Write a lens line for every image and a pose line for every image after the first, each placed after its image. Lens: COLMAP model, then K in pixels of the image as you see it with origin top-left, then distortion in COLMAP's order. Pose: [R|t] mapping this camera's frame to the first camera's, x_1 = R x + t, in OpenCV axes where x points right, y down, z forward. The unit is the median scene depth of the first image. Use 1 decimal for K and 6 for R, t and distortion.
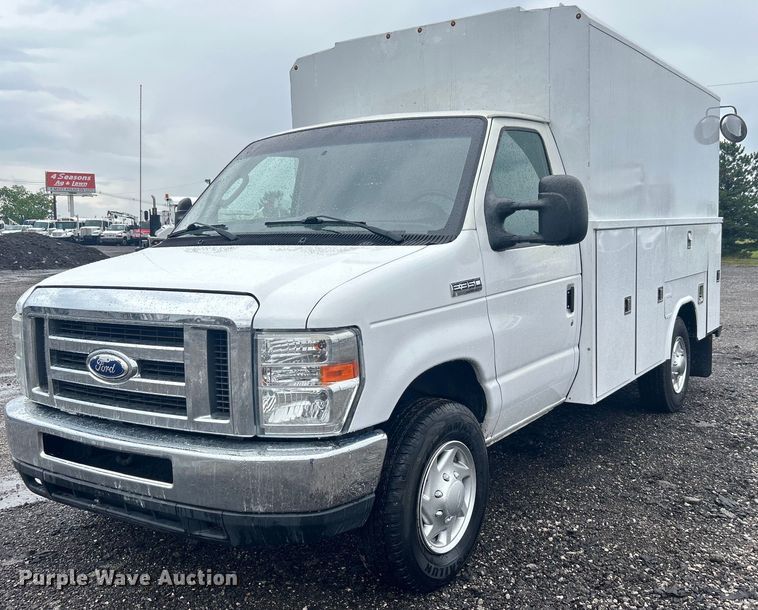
lens RADIAL K [[816.6, 0, 447.3], [0, 816.6, 291.2], [0, 0, 1]] dist [-0.019144, 0.000000]
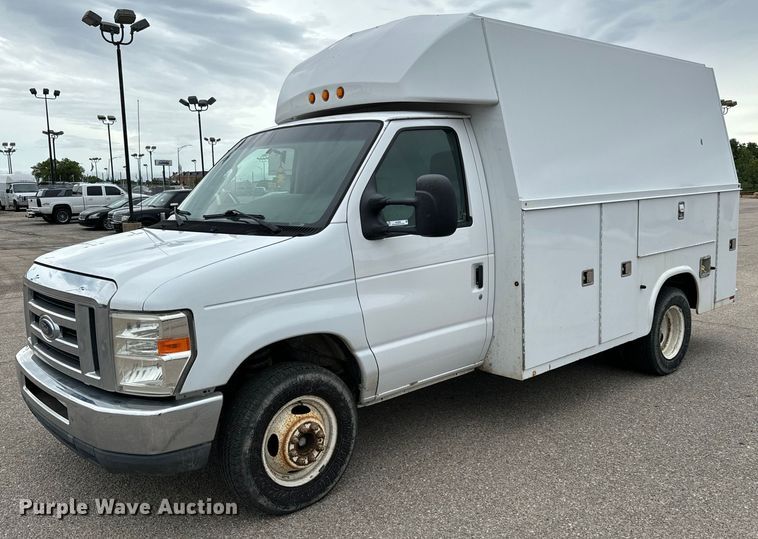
lens RADIAL K [[692.1, 0, 373.8], [0, 692.1, 276.1], [0, 0, 1]] dist [0.081214, 0.000000]
pose [[0.961394, 0.030354, -0.273497, 0.375857], [-0.014789, 0.998161, 0.058792, -0.061745], [0.274778, -0.052477, 0.960075, 0.052586]]
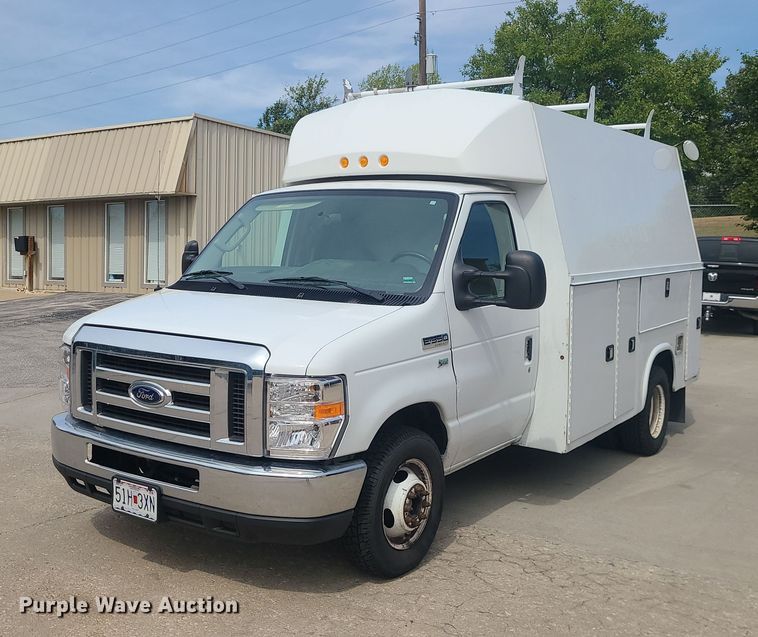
lens RADIAL K [[847.5, 0, 352.5], [0, 847.5, 286.1], [0, 0, 1]] dist [0.070702, 0.000000]
pose [[0.995416, 0.038145, -0.087700, 0.010138], [-0.040540, 0.998847, -0.025696, -0.051478], [0.086619, 0.029133, 0.995815, -0.275890]]
